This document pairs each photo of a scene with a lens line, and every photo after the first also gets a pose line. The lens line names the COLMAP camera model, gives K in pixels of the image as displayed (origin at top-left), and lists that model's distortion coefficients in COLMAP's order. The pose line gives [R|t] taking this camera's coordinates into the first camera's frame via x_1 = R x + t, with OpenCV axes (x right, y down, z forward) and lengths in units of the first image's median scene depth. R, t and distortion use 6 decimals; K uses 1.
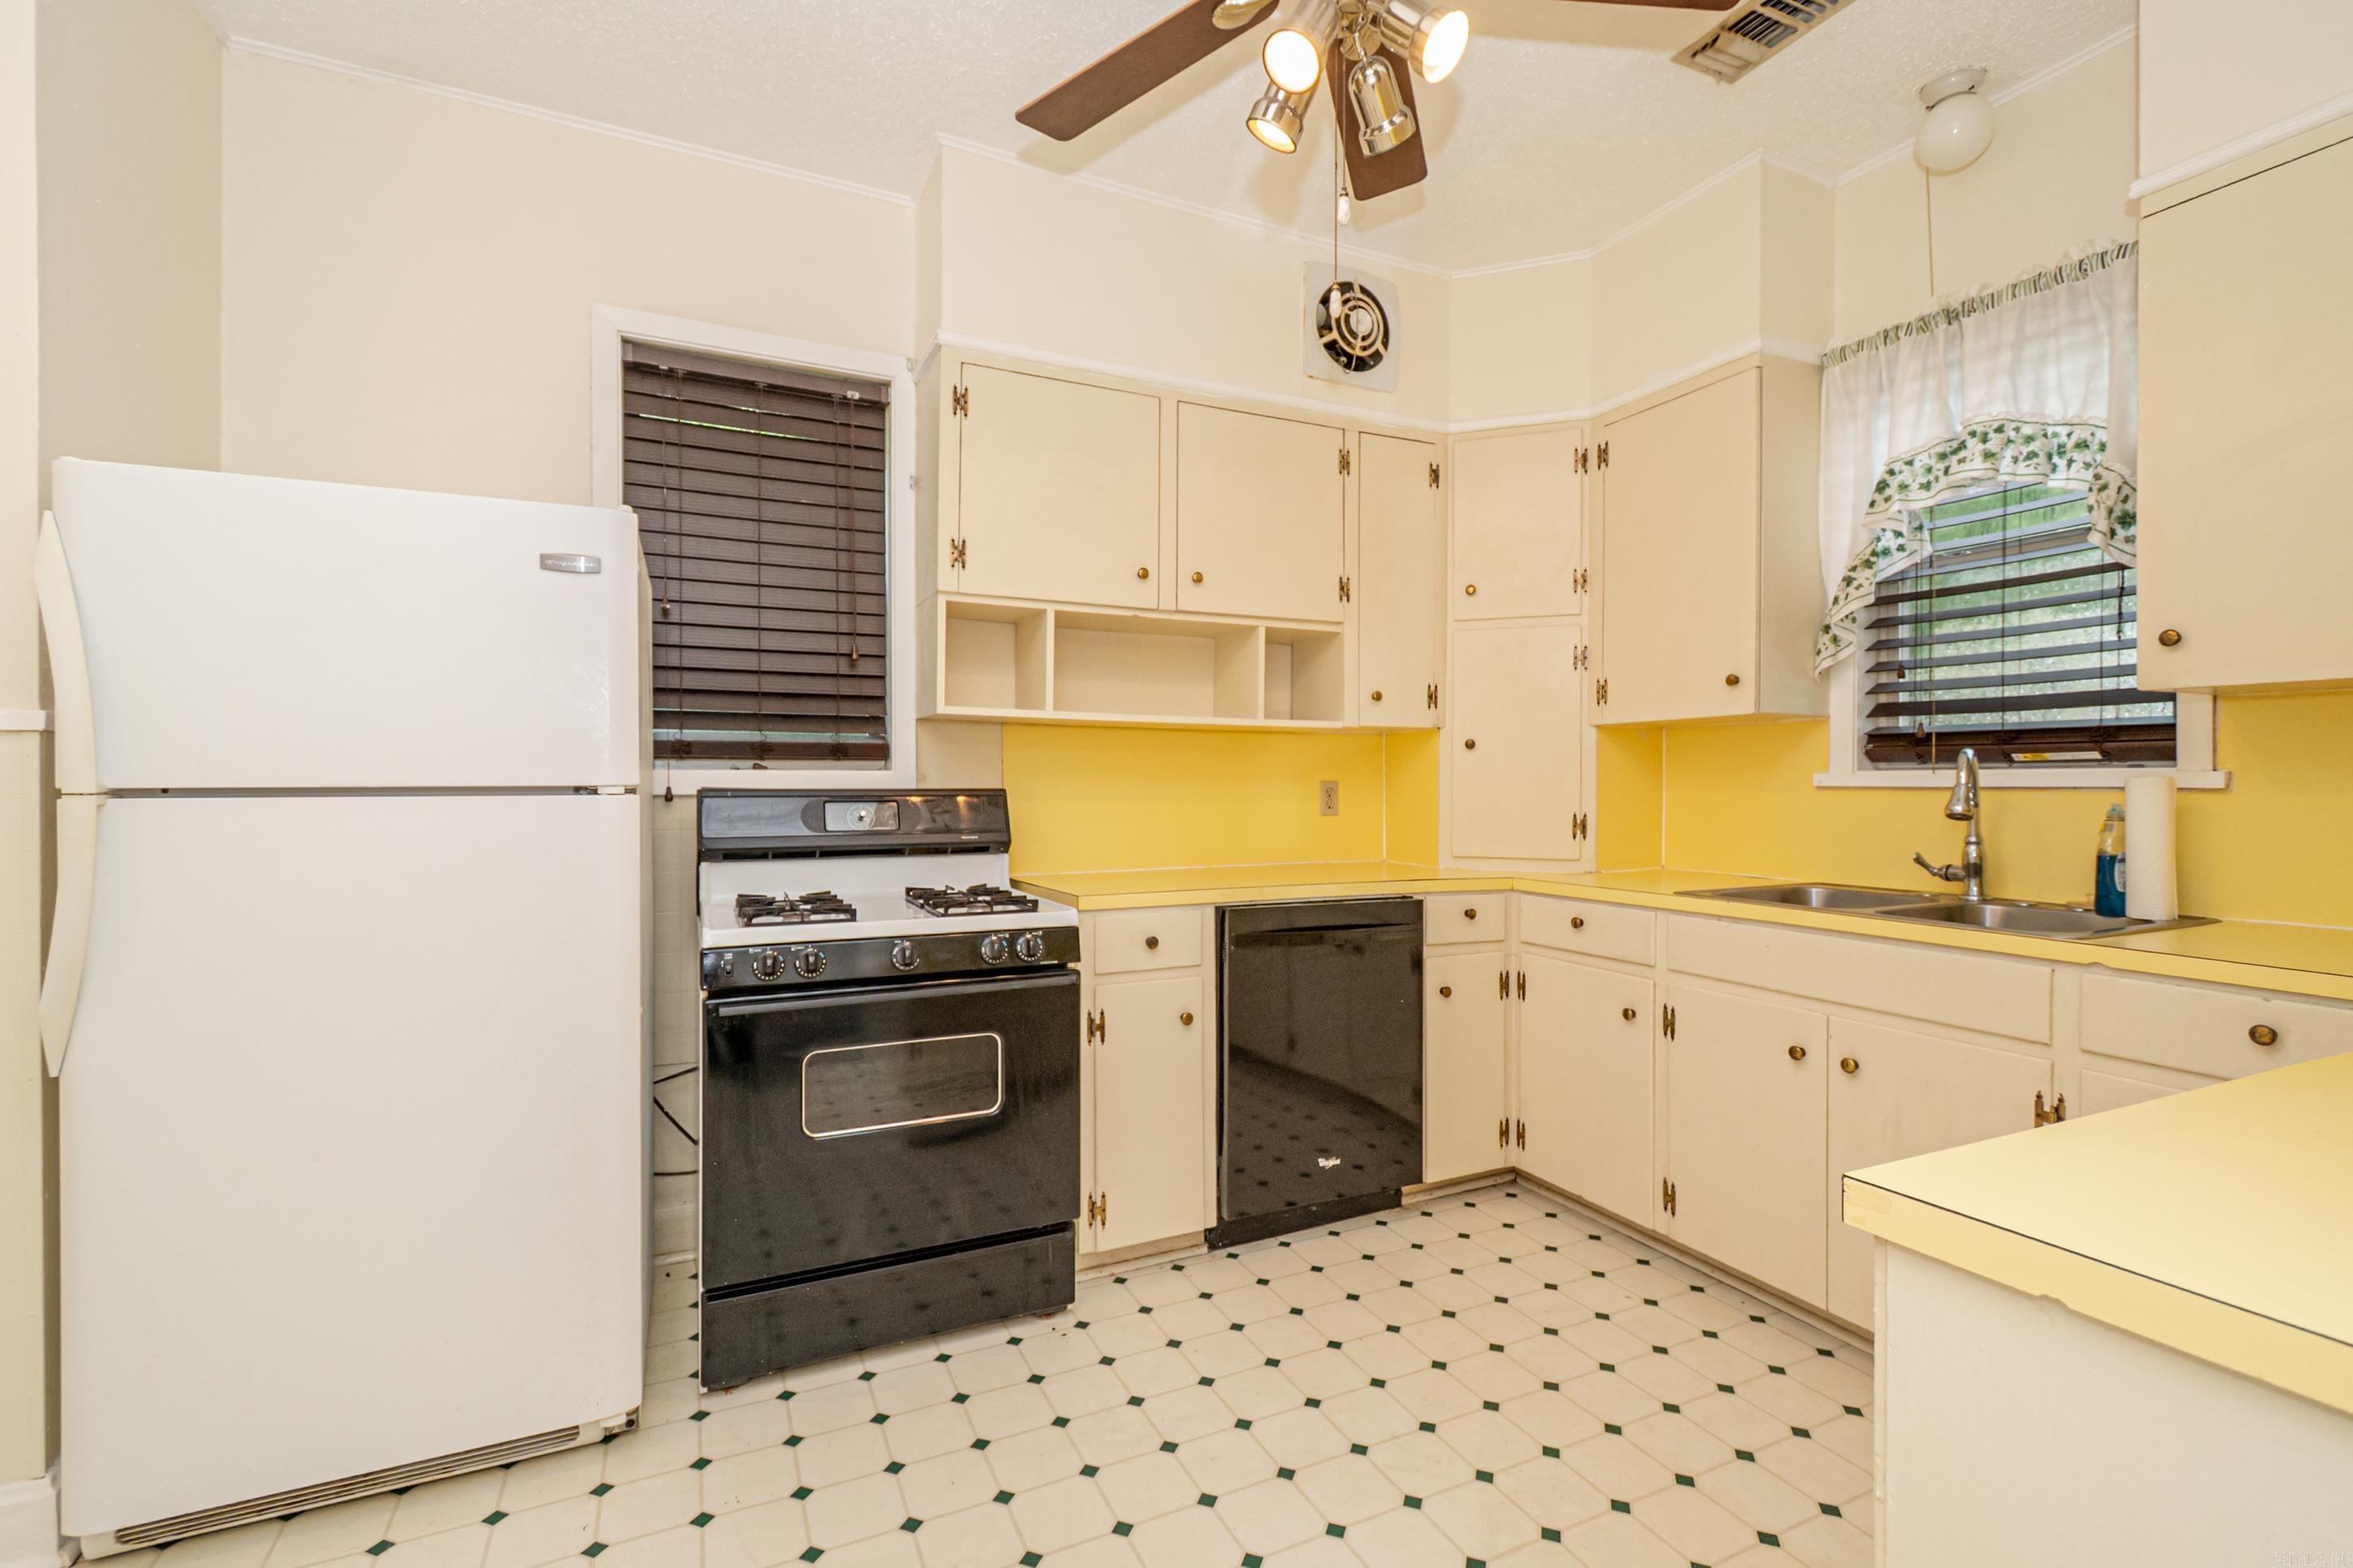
lens RADIAL K [[1062.4, 0, 1189.5], [0, 1062.4, 782.8], [0, 0, 1]] dist [0.002766, -0.000524]
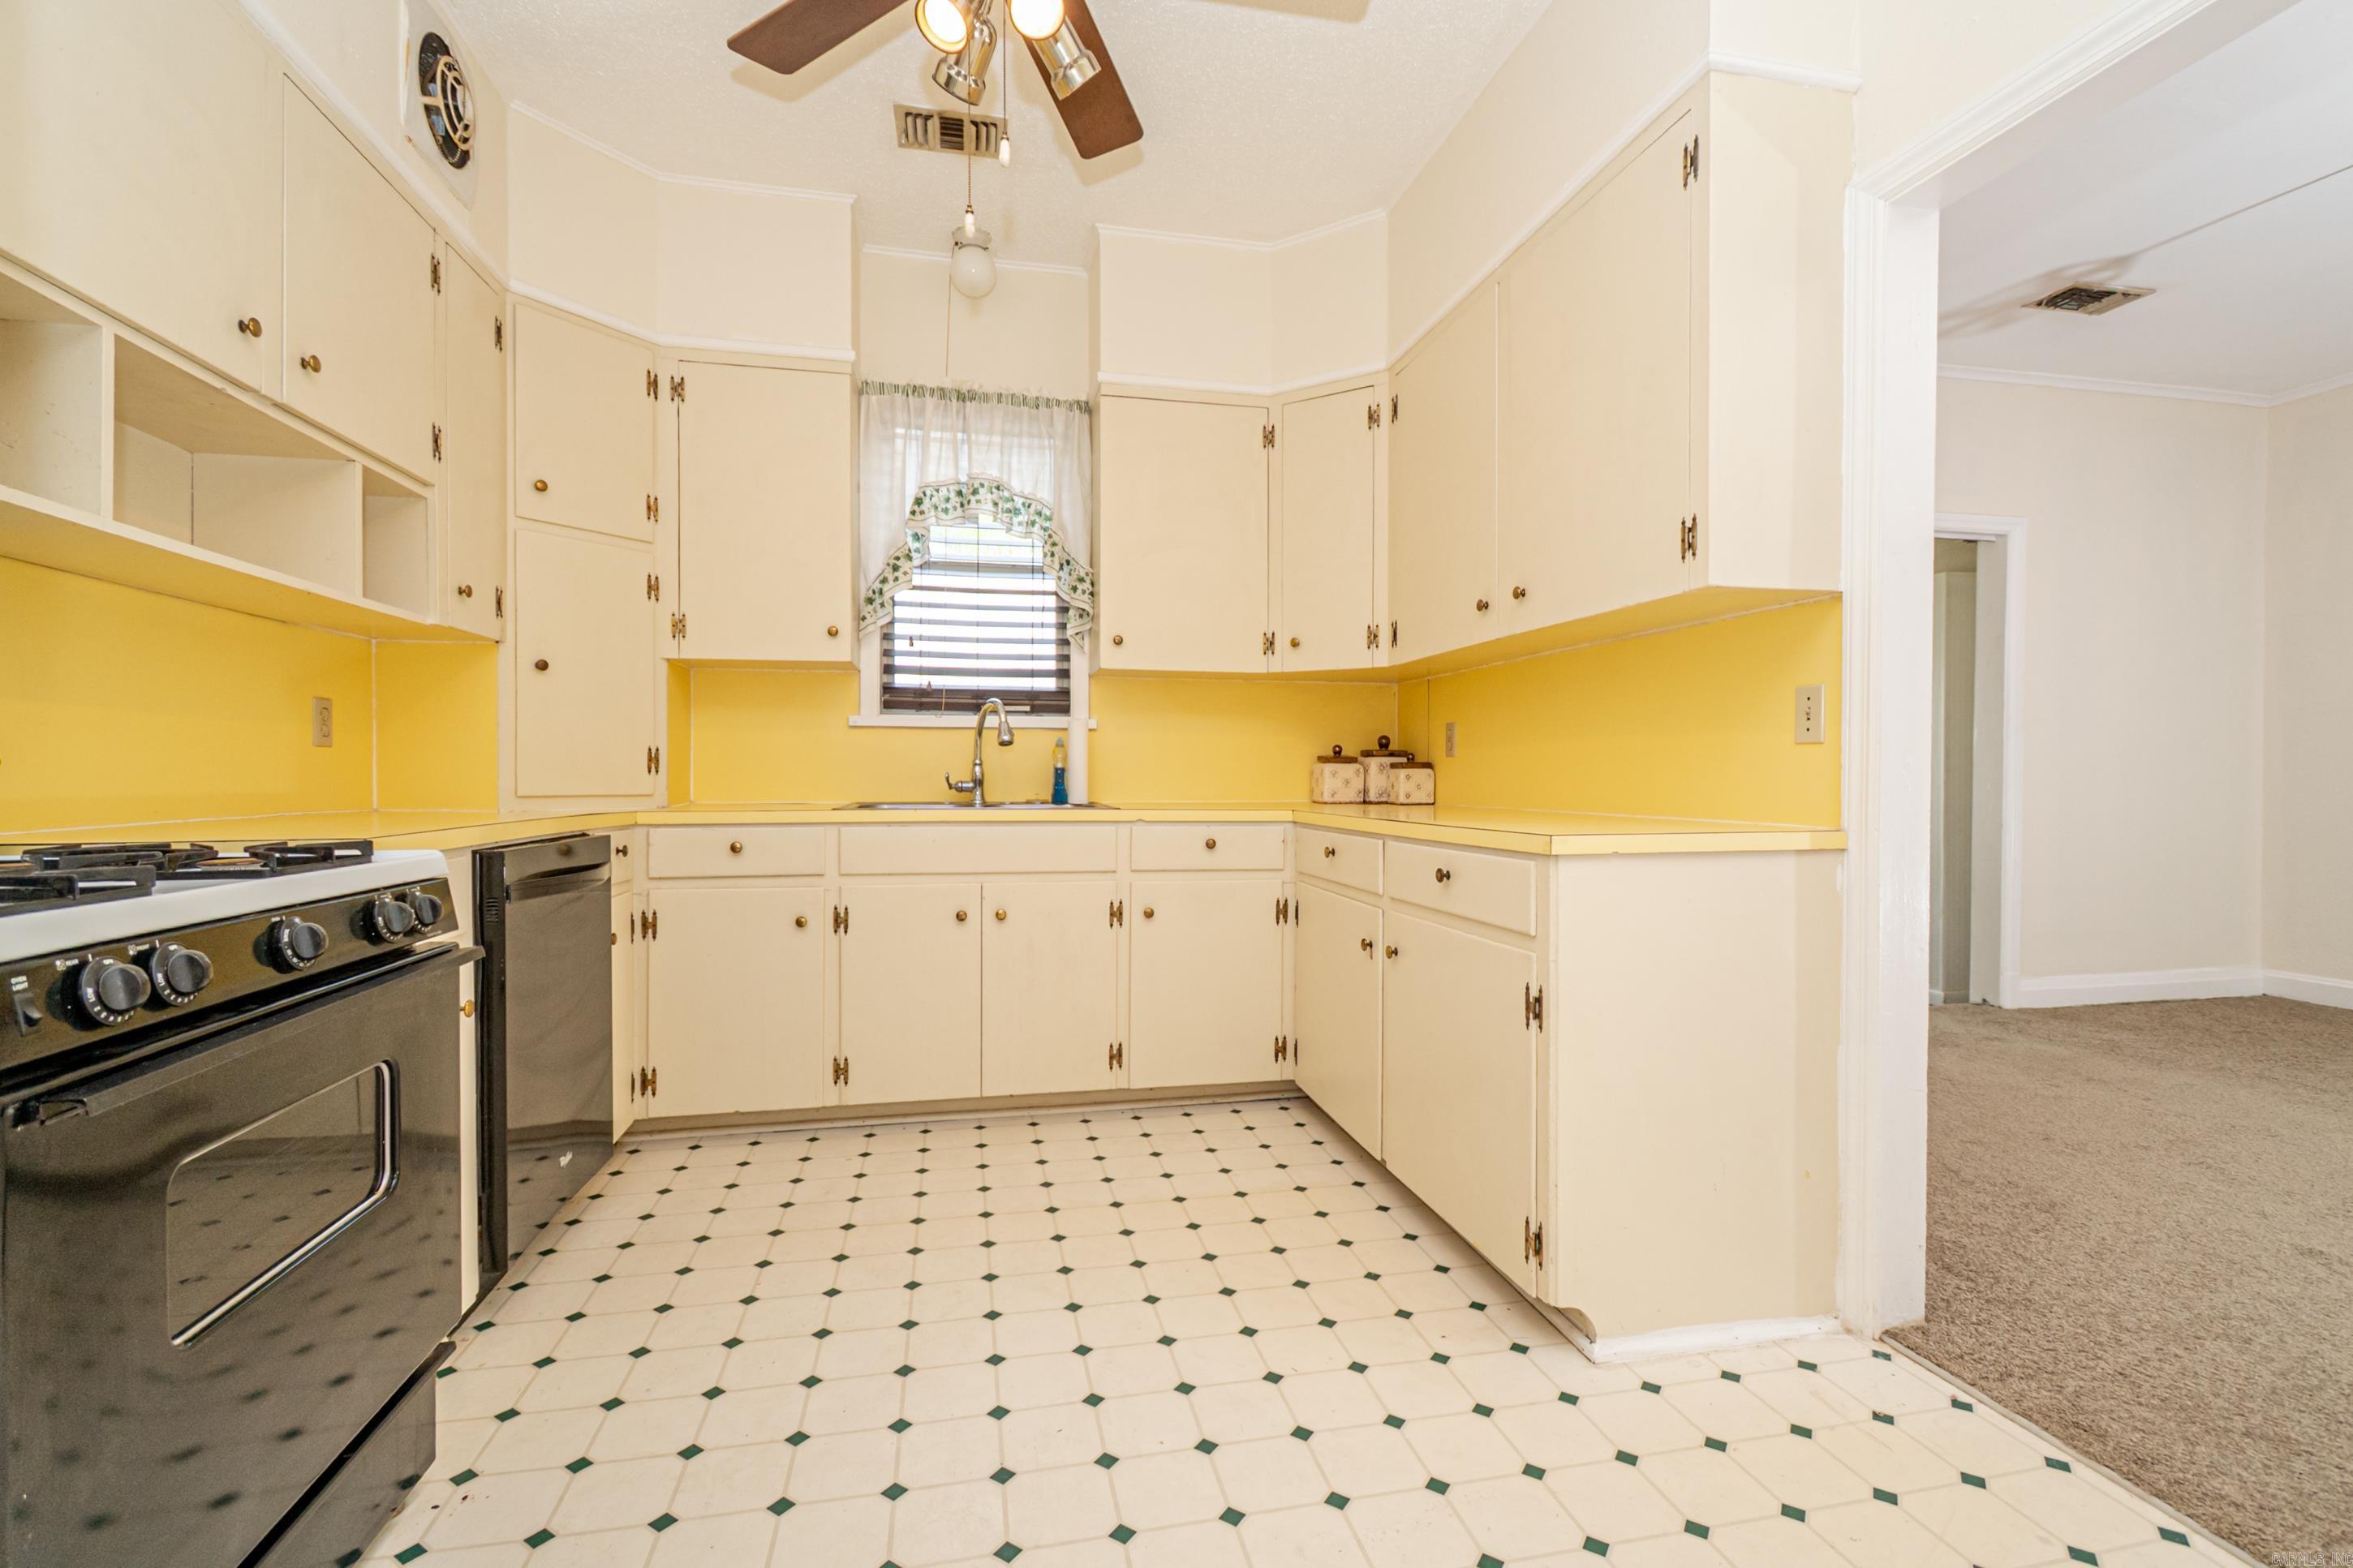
lens RADIAL K [[1052.2, 0, 1189.4], [0, 1052.2, 784.7], [0, 0, 1]] dist [0.012531, -0.006360]
pose [[0.214250, -0.009103, 0.976736, -0.585960], [-0.001006, 0.999954, 0.009540, 0.066466], [-0.976778, -0.003027, 0.214231, 0.383370]]
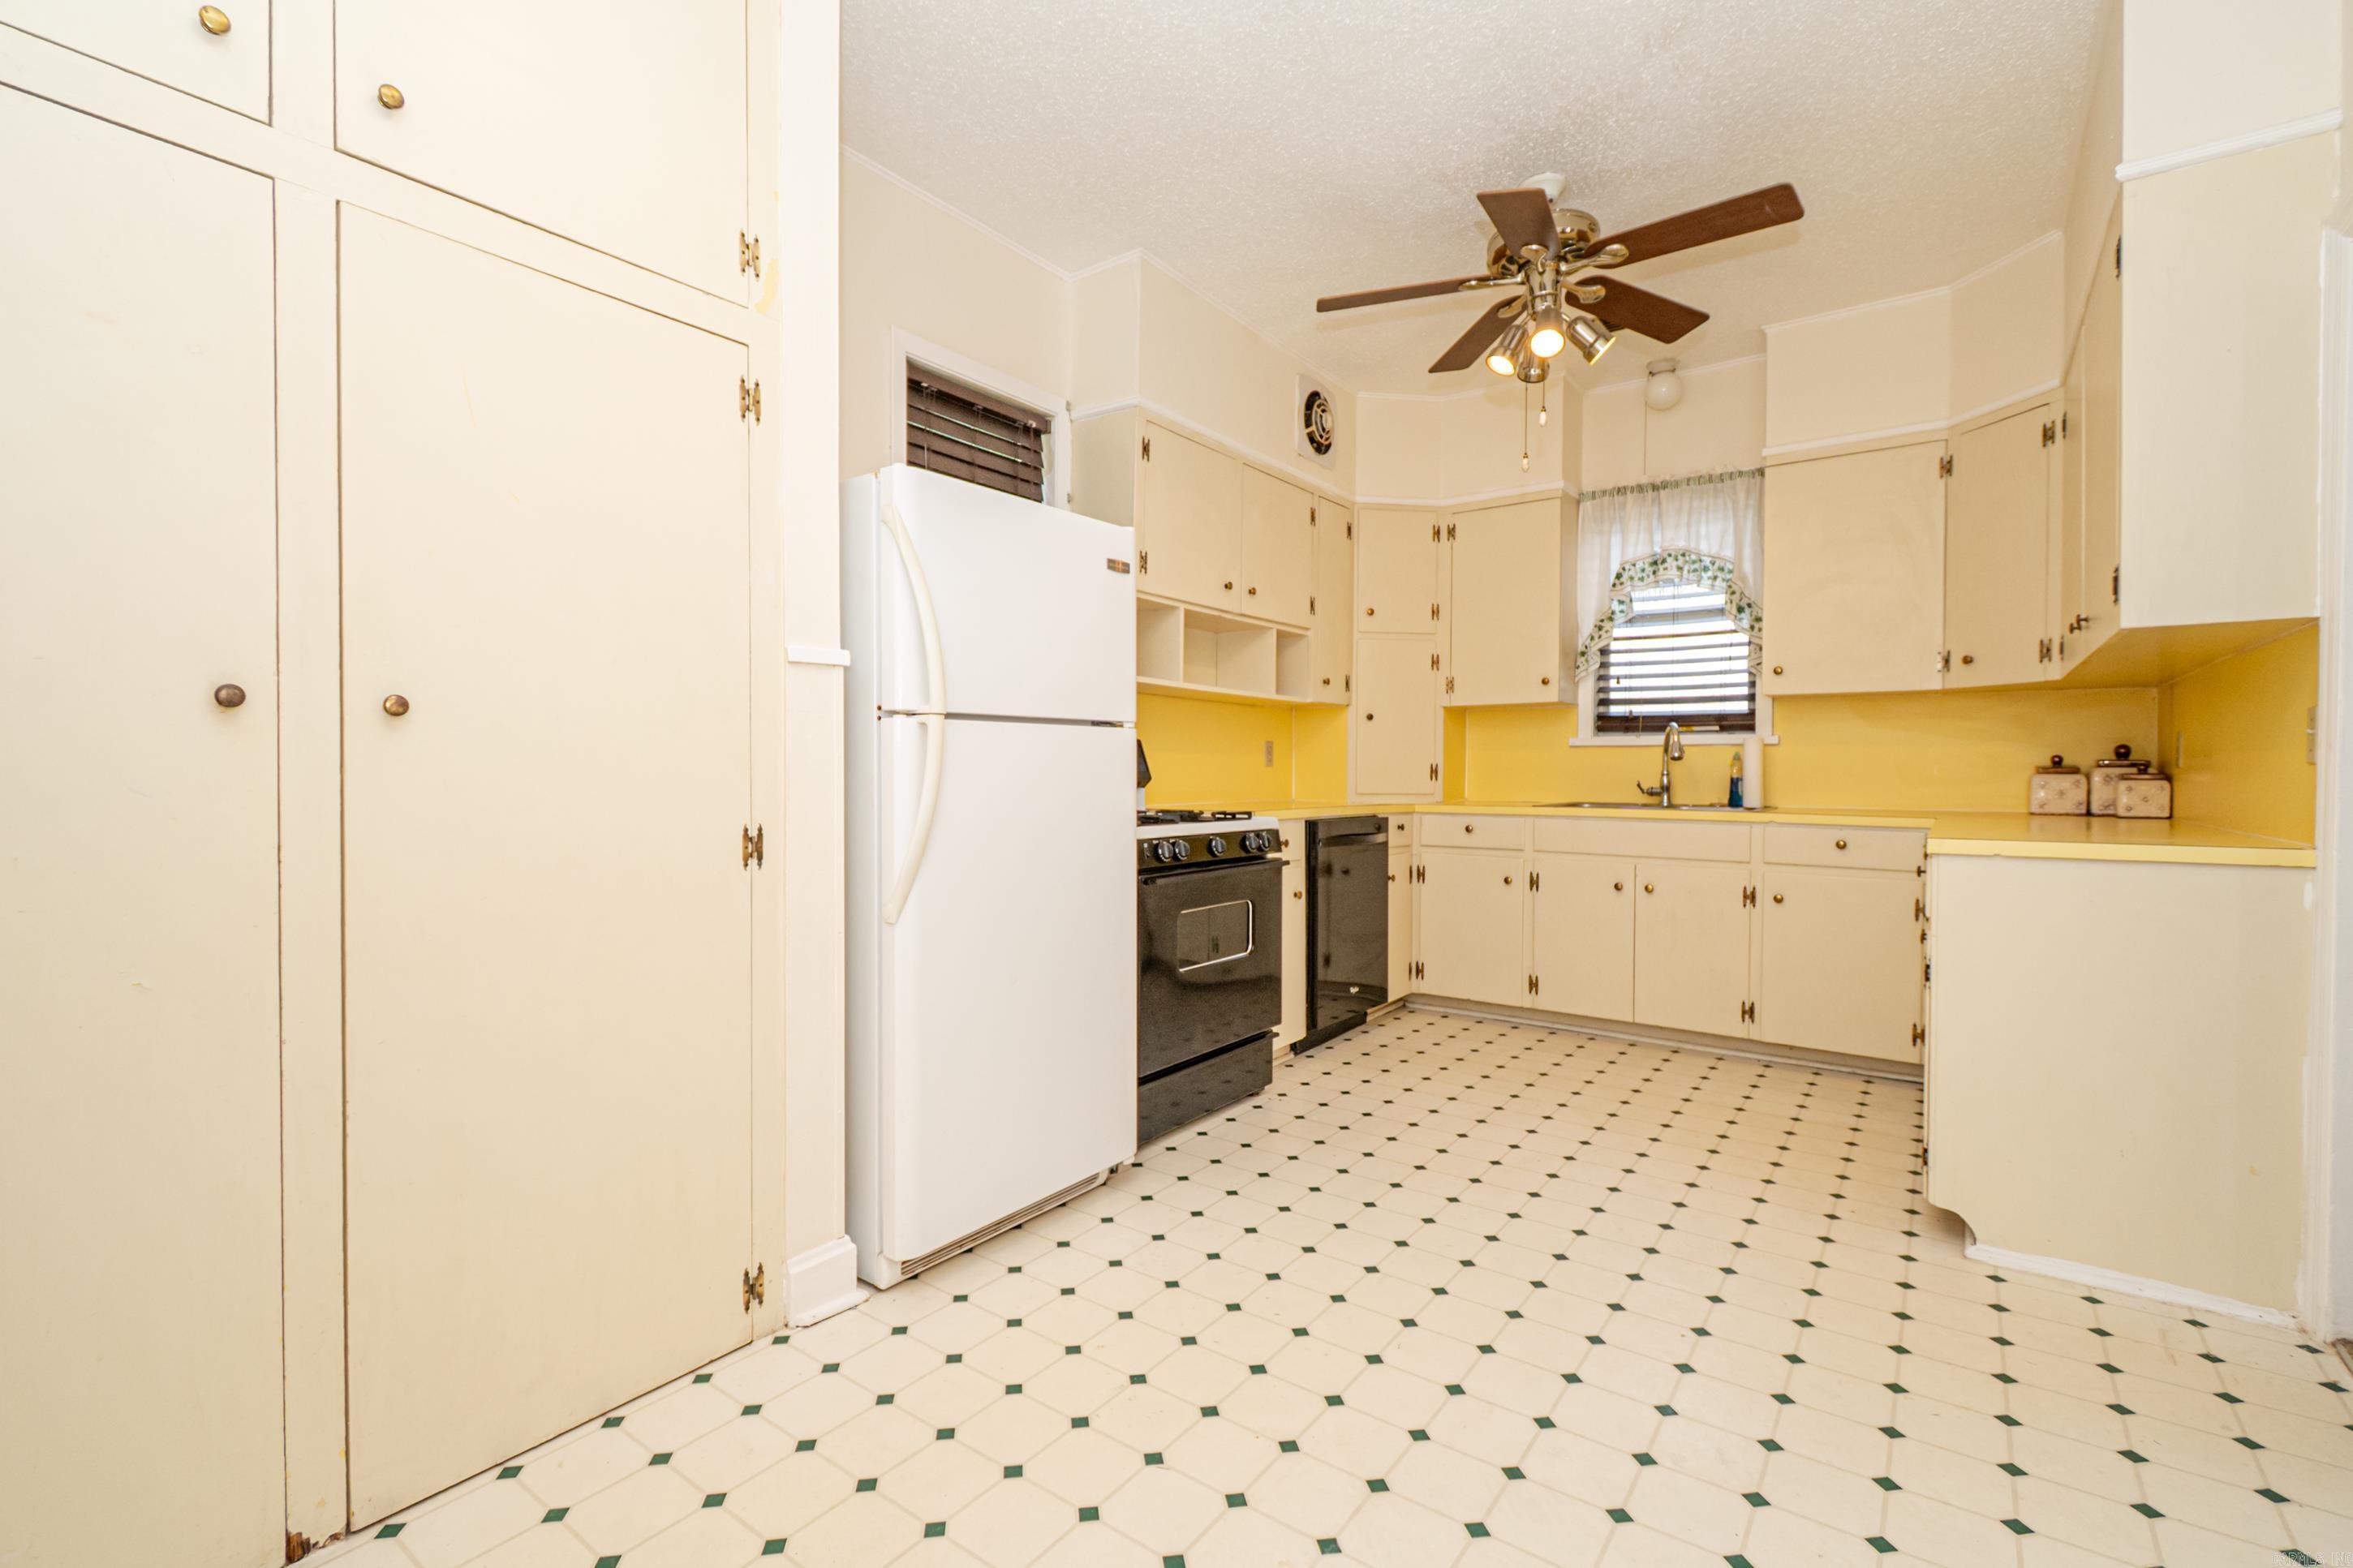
lens RADIAL K [[1079.8, 0, 1176.5], [0, 1079.8, 784.0], [0, 0, 1]] dist [0.001815, 0.000107]
pose [[0.875290, -0.003034, 0.483588, -0.879178], [-0.003303, 0.999919, 0.012252, 0.049922], [-0.483587, -0.012321, 0.875210, -0.228905]]
